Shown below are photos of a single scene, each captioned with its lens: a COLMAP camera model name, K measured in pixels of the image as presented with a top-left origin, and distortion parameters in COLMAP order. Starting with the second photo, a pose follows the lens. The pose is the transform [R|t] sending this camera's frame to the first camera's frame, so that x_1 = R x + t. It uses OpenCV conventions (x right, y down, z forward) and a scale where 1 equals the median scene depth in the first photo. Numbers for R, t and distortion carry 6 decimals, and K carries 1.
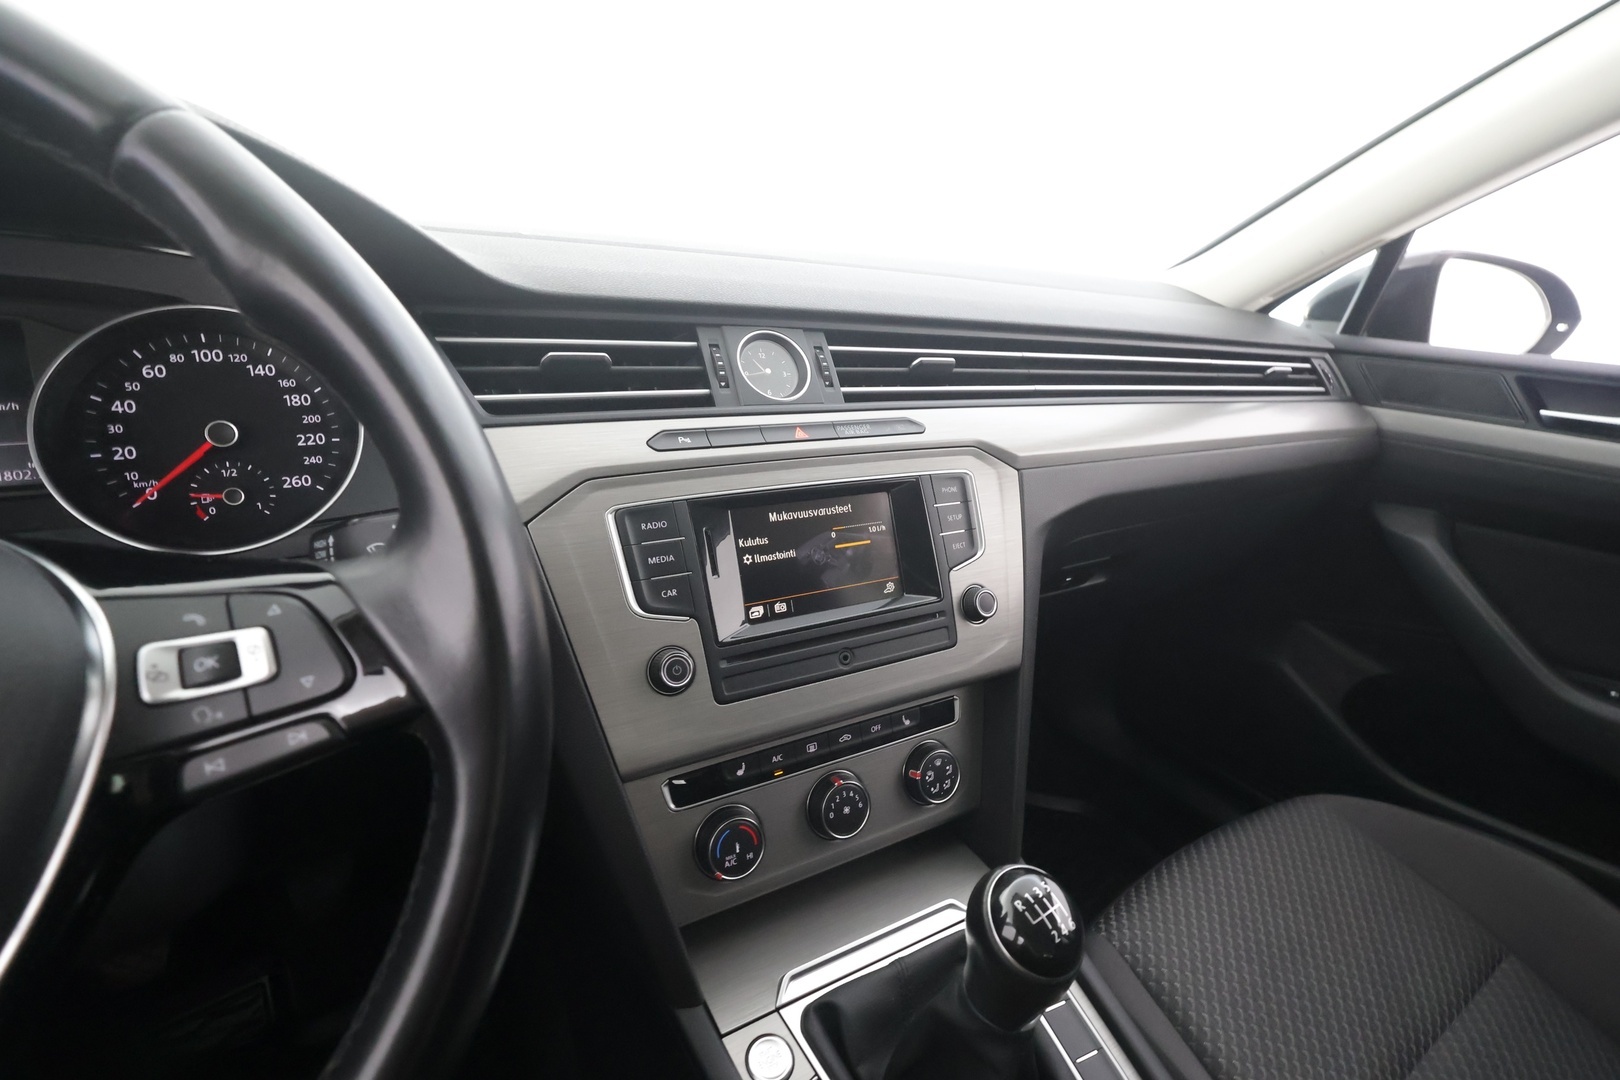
lens RADIAL K [[768.8, 0, 810.0], [0, 768.8, 540.0], [0, 0, 1]] dist [-0.000511, -0.000042]
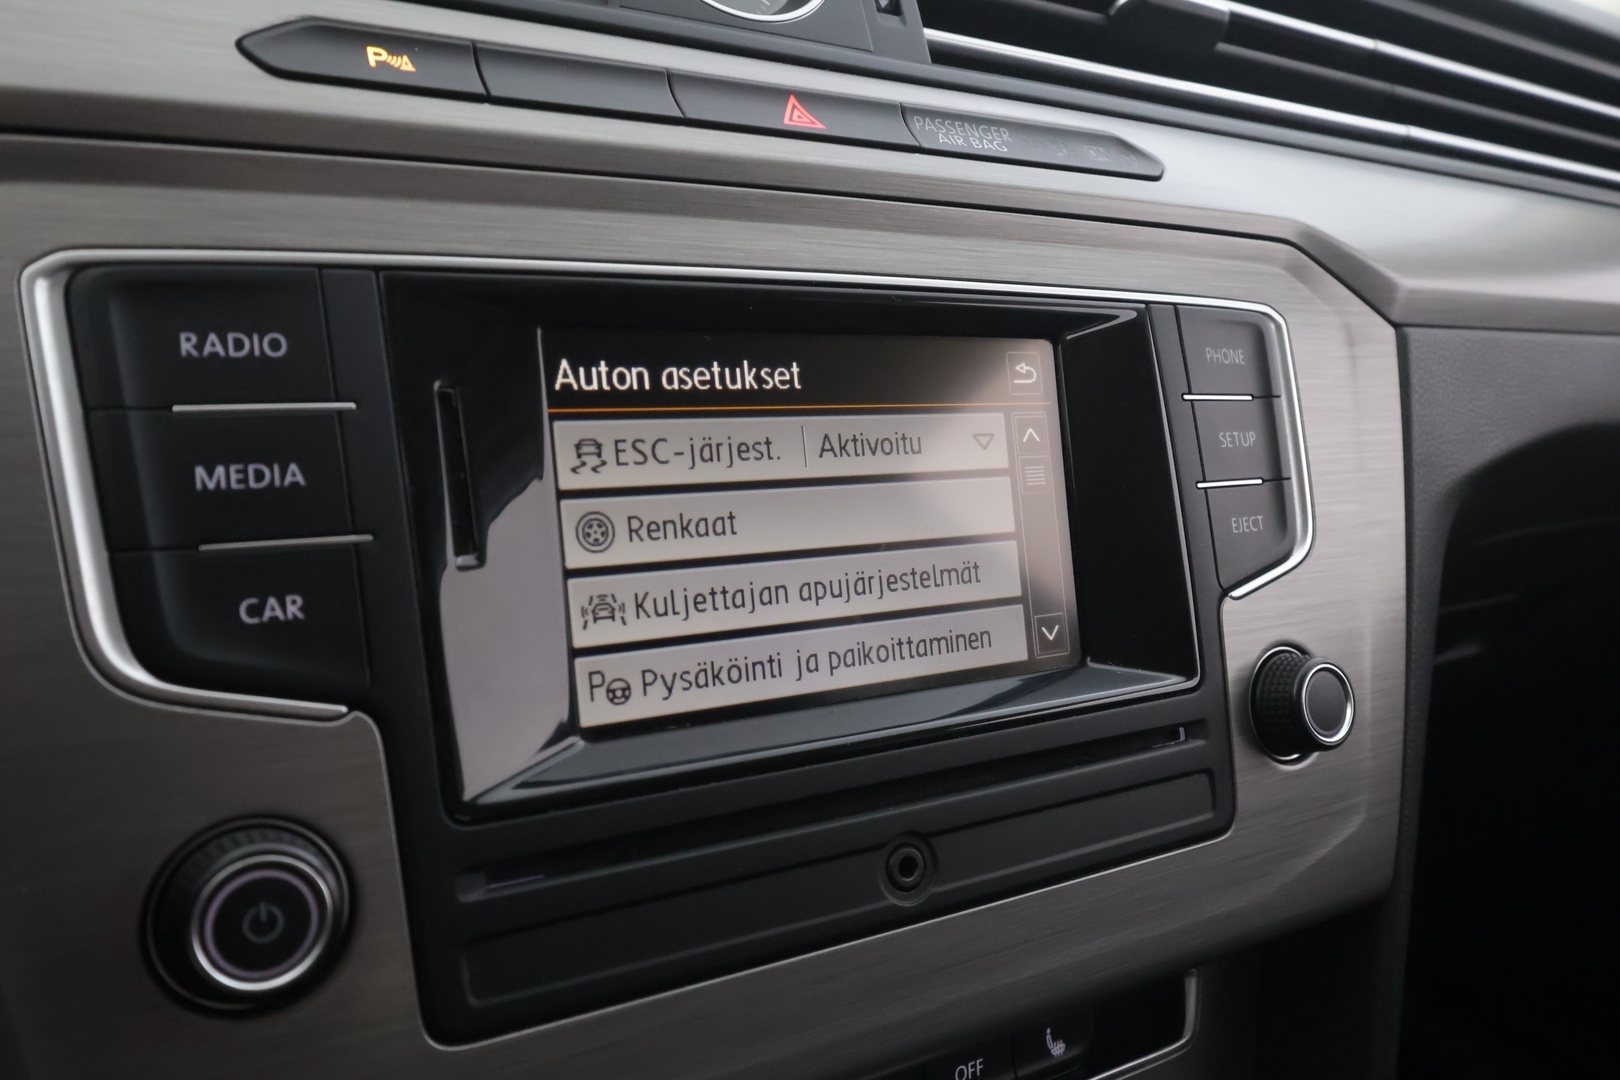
lens RADIAL K [[1341.4, 0, 810.0], [0, 1341.4, 540.0], [0, 0, 1]] dist [0.001358, 0.001298]
pose [[0.996956, 0.063352, 0.045443, -0.020792], [-0.063107, 0.997984, -0.006806, 0.030820], [-0.045783, 0.003917, 0.998944, 0.443022]]
